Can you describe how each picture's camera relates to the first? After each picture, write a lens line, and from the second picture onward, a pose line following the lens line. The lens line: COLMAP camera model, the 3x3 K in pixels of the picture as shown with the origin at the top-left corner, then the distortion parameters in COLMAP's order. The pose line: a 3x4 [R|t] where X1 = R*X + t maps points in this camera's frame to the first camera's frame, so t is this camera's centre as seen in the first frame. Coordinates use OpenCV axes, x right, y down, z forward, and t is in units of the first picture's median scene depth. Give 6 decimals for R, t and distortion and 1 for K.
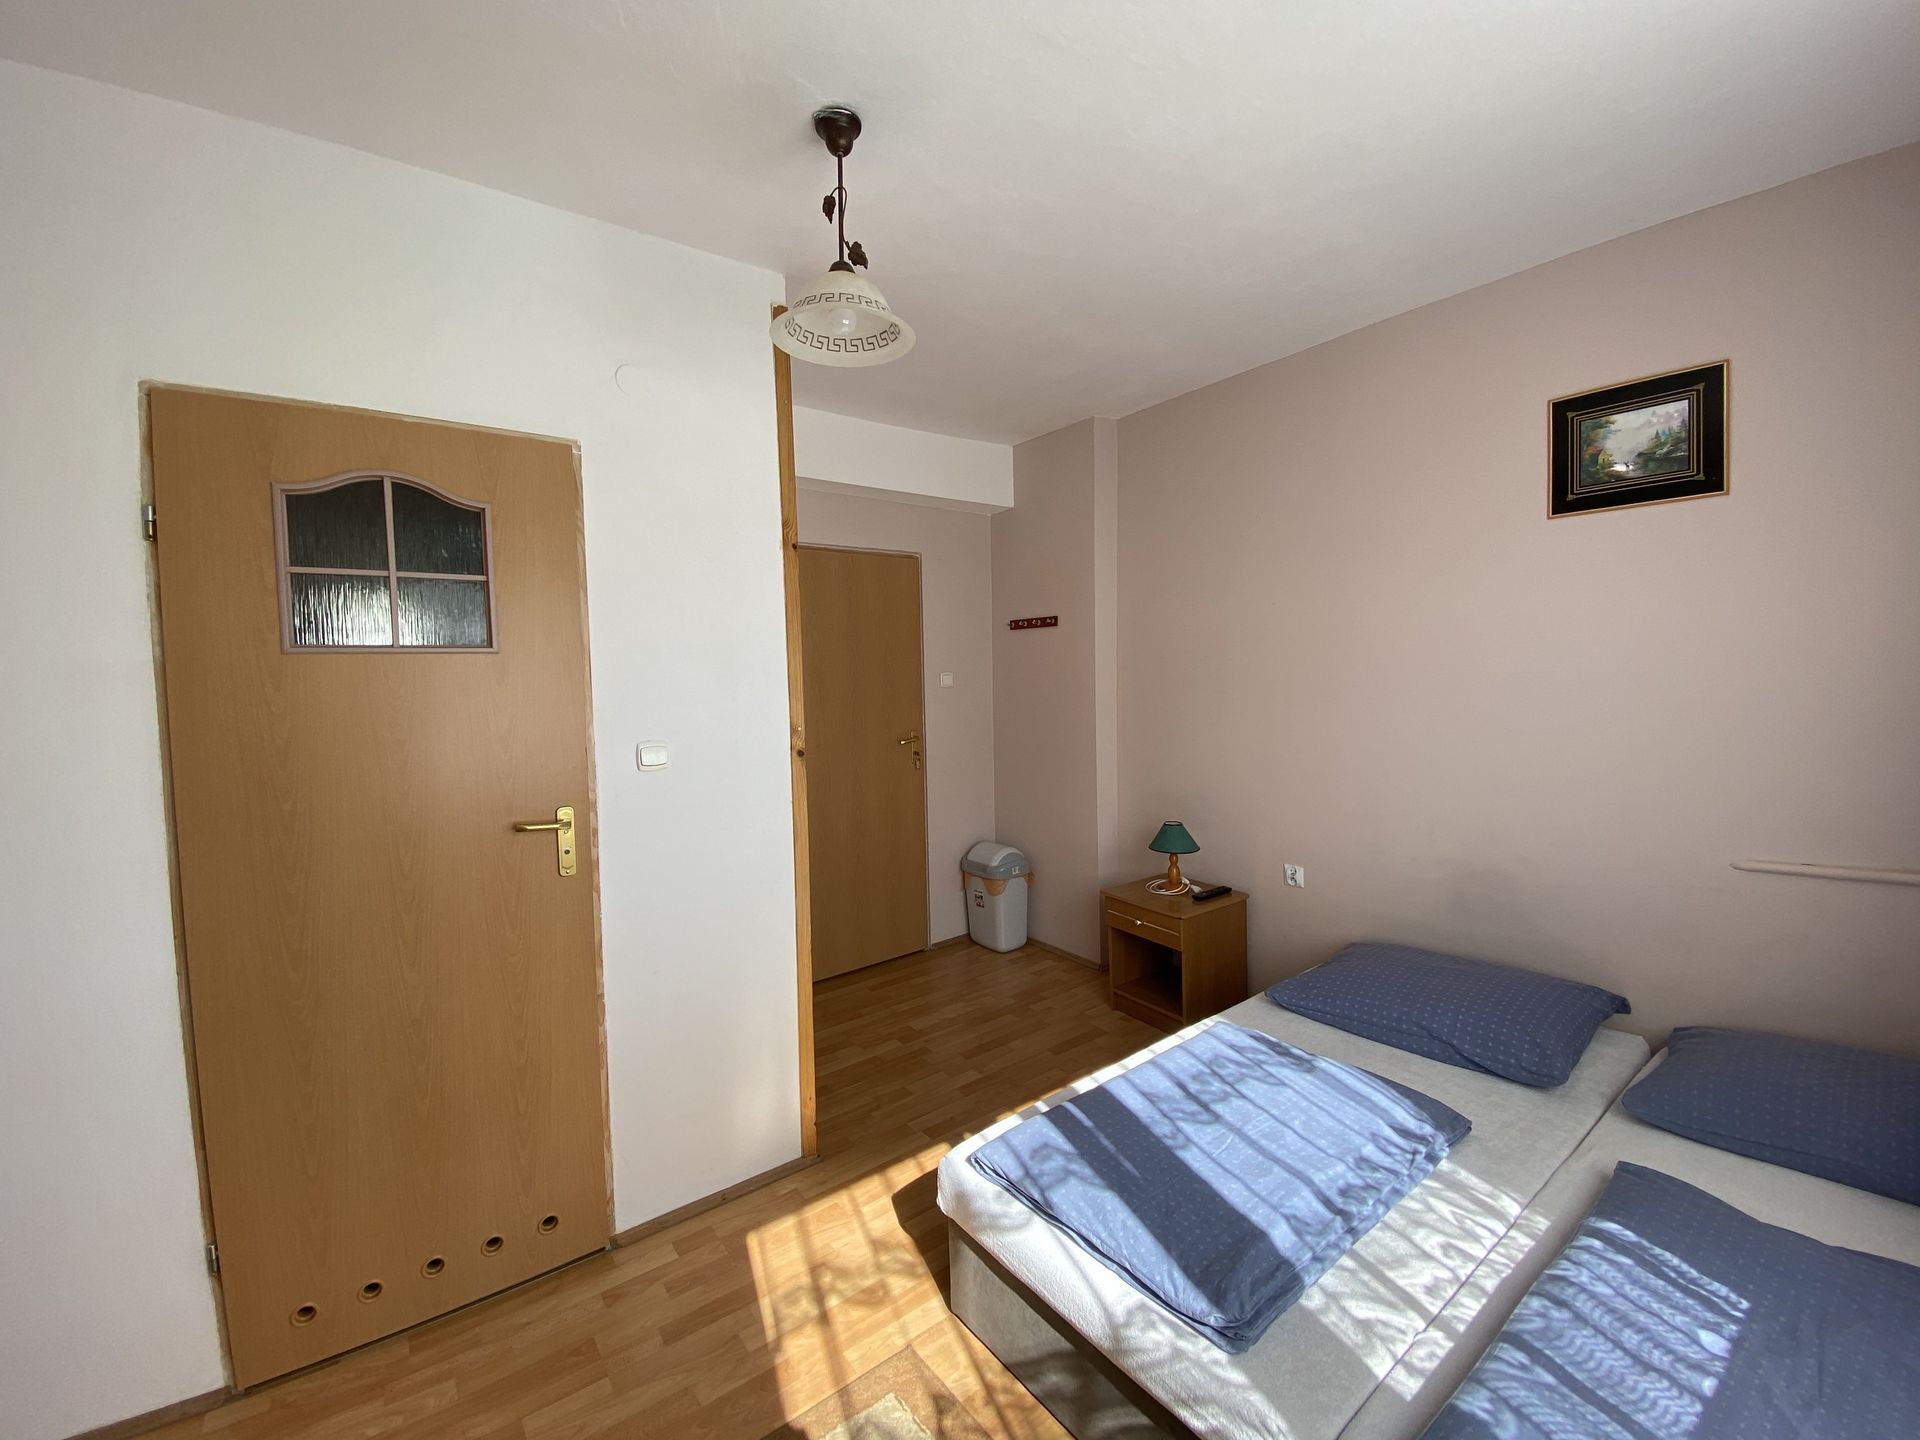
lens RADIAL K [[771.1, 0, 961.6], [0, 771.1, 714.0], [0, 0, 1]] dist [0.046371, -0.034041]
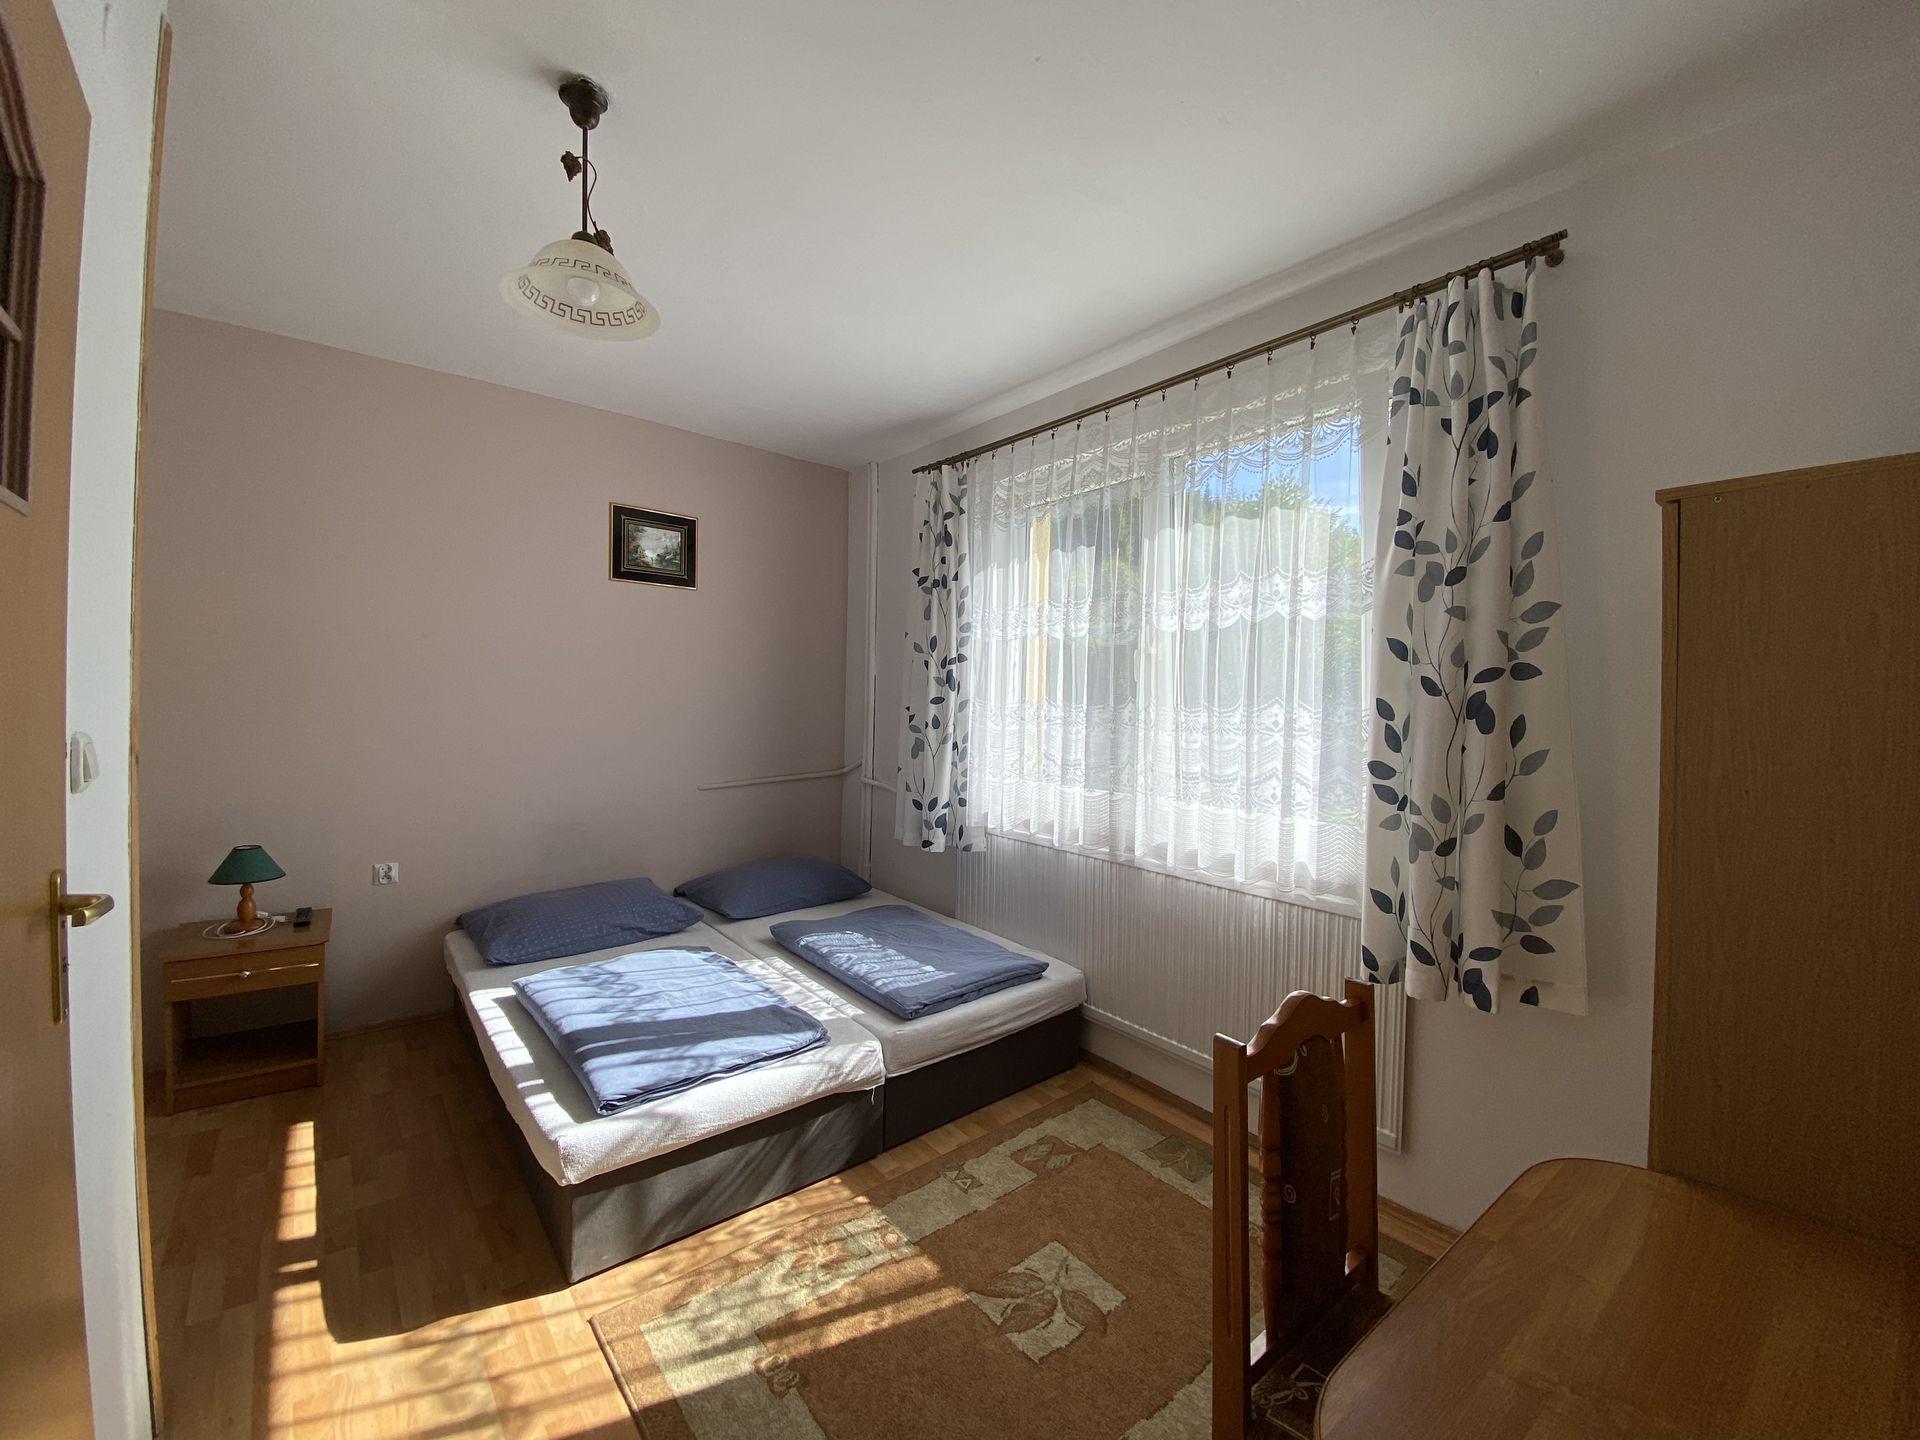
lens RADIAL K [[771.1, 0, 961.6], [0, 771.1, 714.0], [0, 0, 1]] dist [0.046371, -0.034041]
pose [[-0.037797, 0.004187, 0.999277, -0.821162], [0.019462, 0.999805, -0.003453, 0.029763], [-0.999096, 0.019317, -0.037871, 0.404097]]
